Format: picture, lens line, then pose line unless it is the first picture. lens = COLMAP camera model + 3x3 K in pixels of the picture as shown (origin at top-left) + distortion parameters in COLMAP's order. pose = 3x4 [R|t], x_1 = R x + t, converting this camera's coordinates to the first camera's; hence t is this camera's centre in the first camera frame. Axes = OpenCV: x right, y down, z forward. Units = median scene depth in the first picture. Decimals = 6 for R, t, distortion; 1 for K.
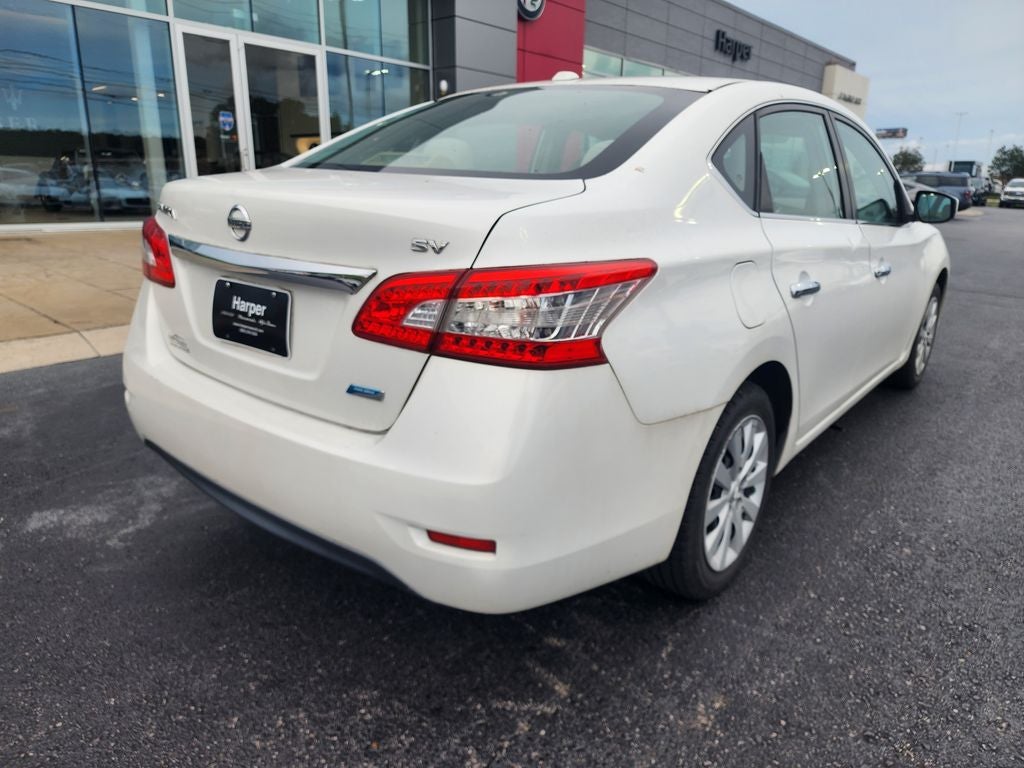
lens RADIAL K [[693.9, 0, 519.6], [0, 693.9, 383.5], [0, 0, 1]] dist [0.065572, -0.055431]
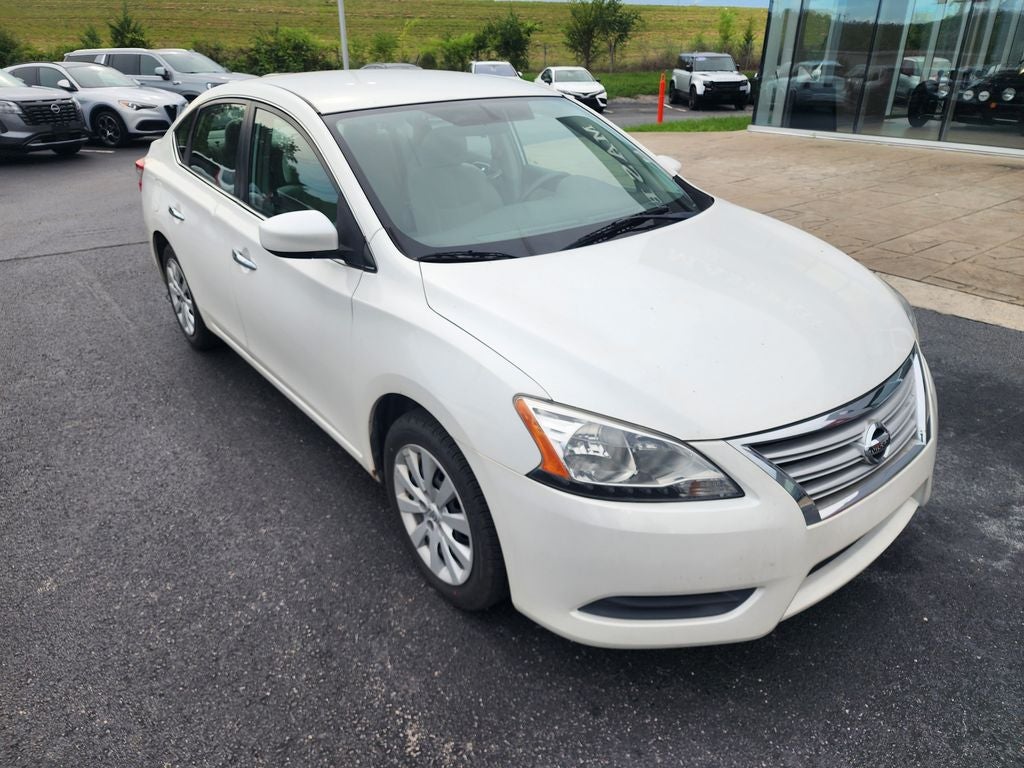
lens RADIAL K [[693.9, 0, 519.6], [0, 693.9, 383.5], [0, 0, 1]] dist [0.065572, -0.055431]
pose [[-0.223897, 0.399324, -0.889050, 1.695066], [-0.277384, 0.848374, 0.450909, -0.699661], [0.934306, 0.347565, -0.079183, 1.827275]]
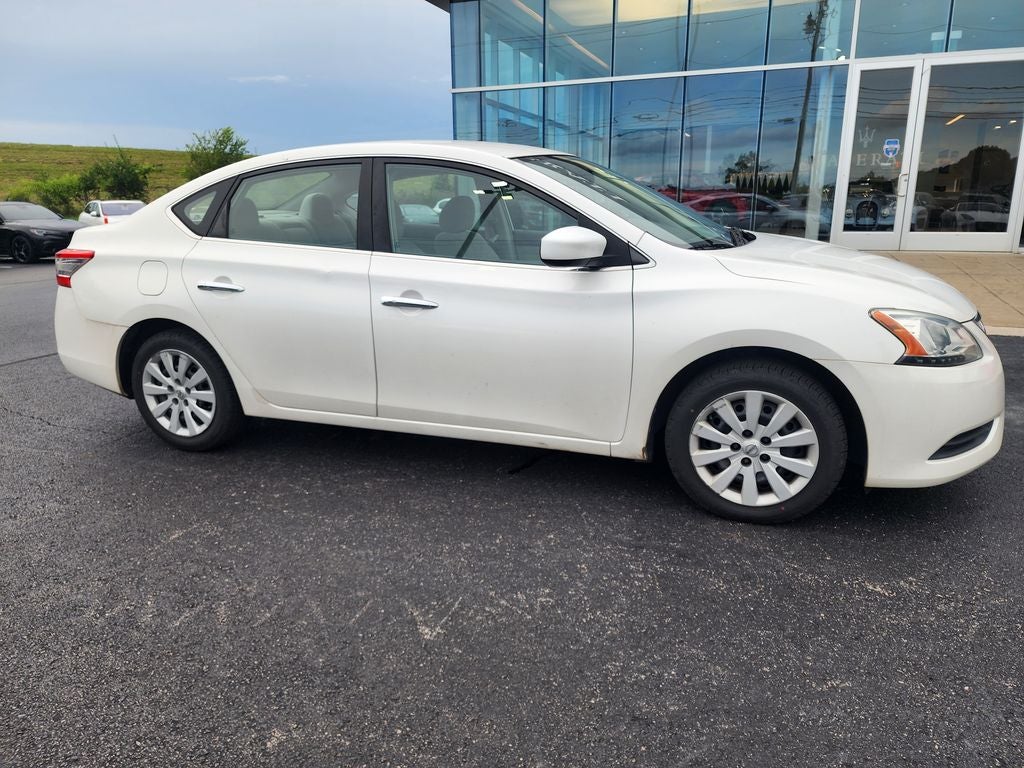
lens RADIAL K [[701.3, 0, 519.3], [0, 701.3, 382.4], [0, 0, 1]] dist [0.057308, -0.055662]
pose [[0.320362, 0.215916, -0.922360, 1.864554], [-0.248205, 0.958794, 0.138236, -0.277244], [0.914200, 0.184649, 0.360753, 0.952710]]
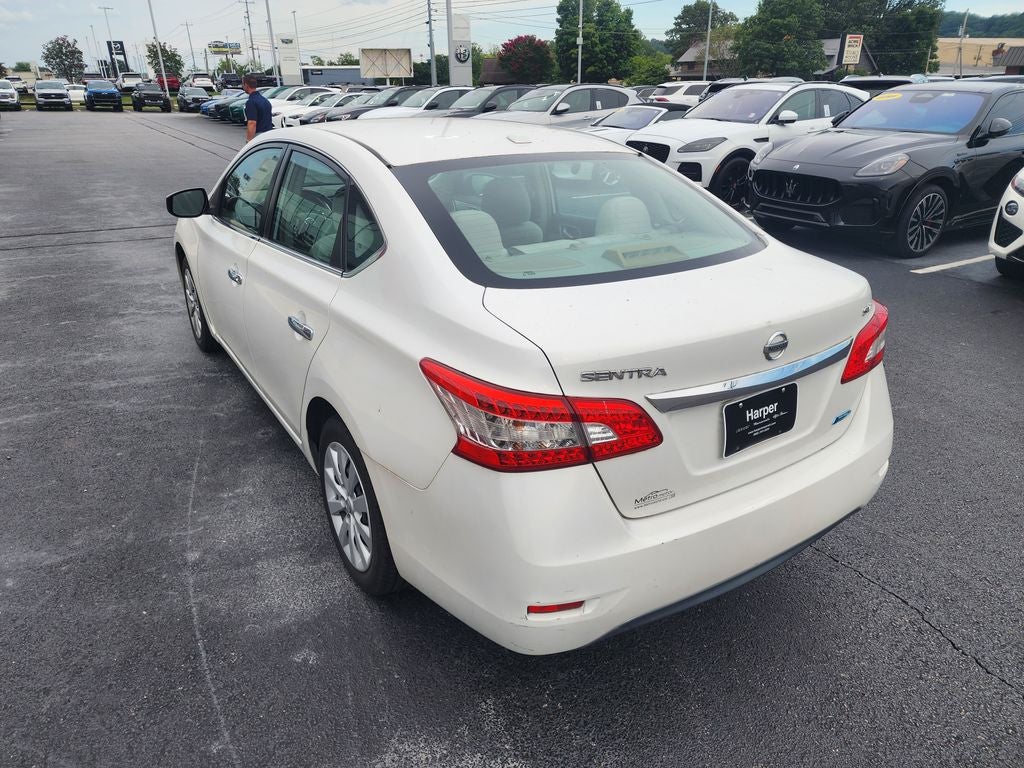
lens RADIAL K [[690.4, 0, 503.3], [0, 690.4, 379.4], [0, 0, 1]] dist [0.067778, -0.055445]
pose [[0.323827, -0.398401, 0.858145, -1.032566], [0.281225, 0.906555, 0.314754, -0.443379], [-0.903354, 0.139406, 0.405607, 0.628342]]
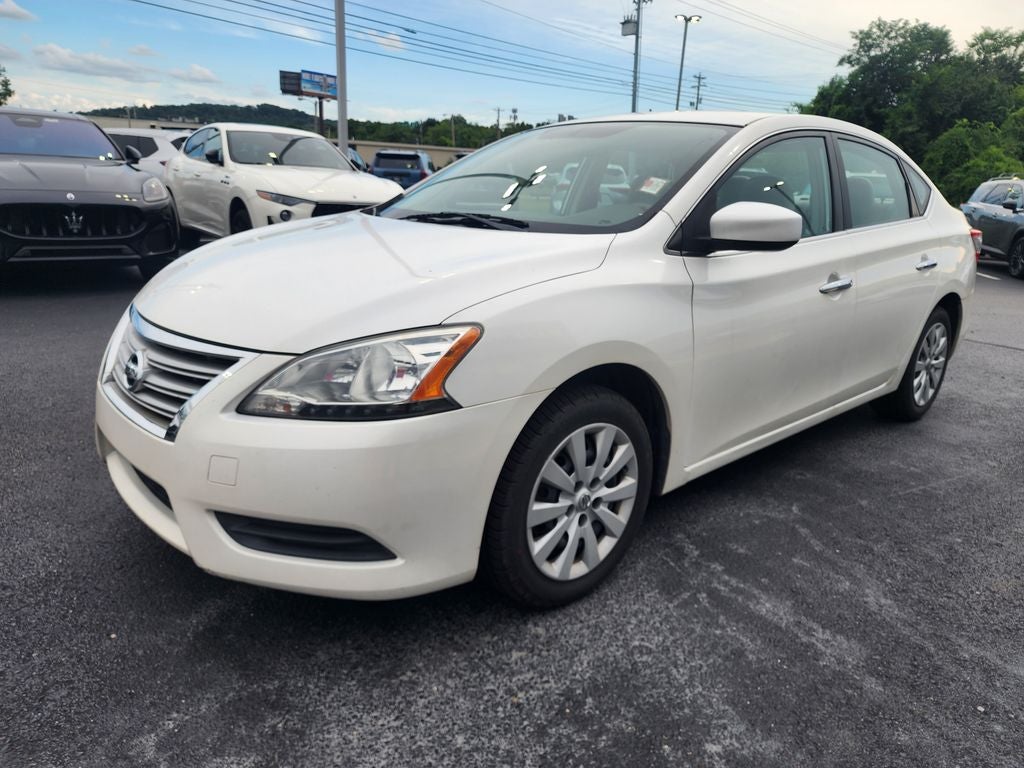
lens RADIAL K [[698.7, 0, 536.4], [0, 698.7, 387.6], [0, 0, 1]] dist [0.056281, -0.049571]
pose [[-0.988845, -0.109301, 0.101184, 0.405451], [-0.035968, 0.834461, 0.549892, -0.829273], [-0.144538, 0.540119, -0.829084, 2.760279]]
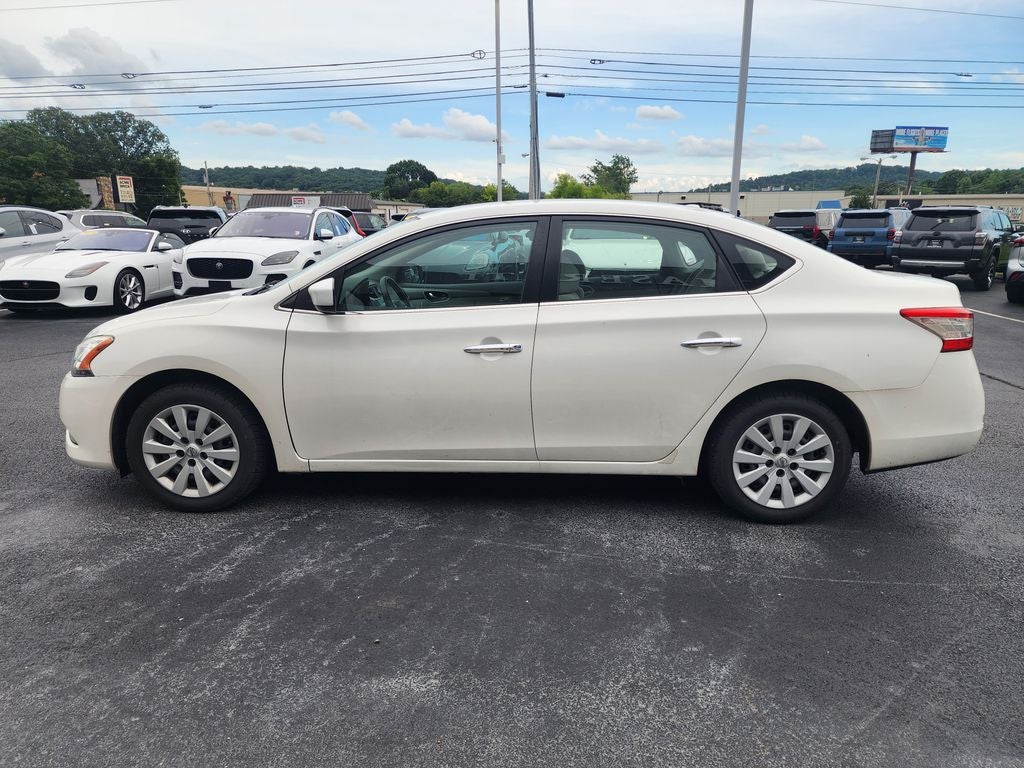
lens RADIAL K [[693.9, 0, 519.6], [0, 693.9, 383.5], [0, 0, 1]] dist [0.065572, -0.055431]
pose [[-0.602330, -0.209410, 0.770290, -1.017018], [0.209347, 0.889760, 0.405588, -0.814518], [-0.770307, 0.405556, -0.492089, 2.271853]]
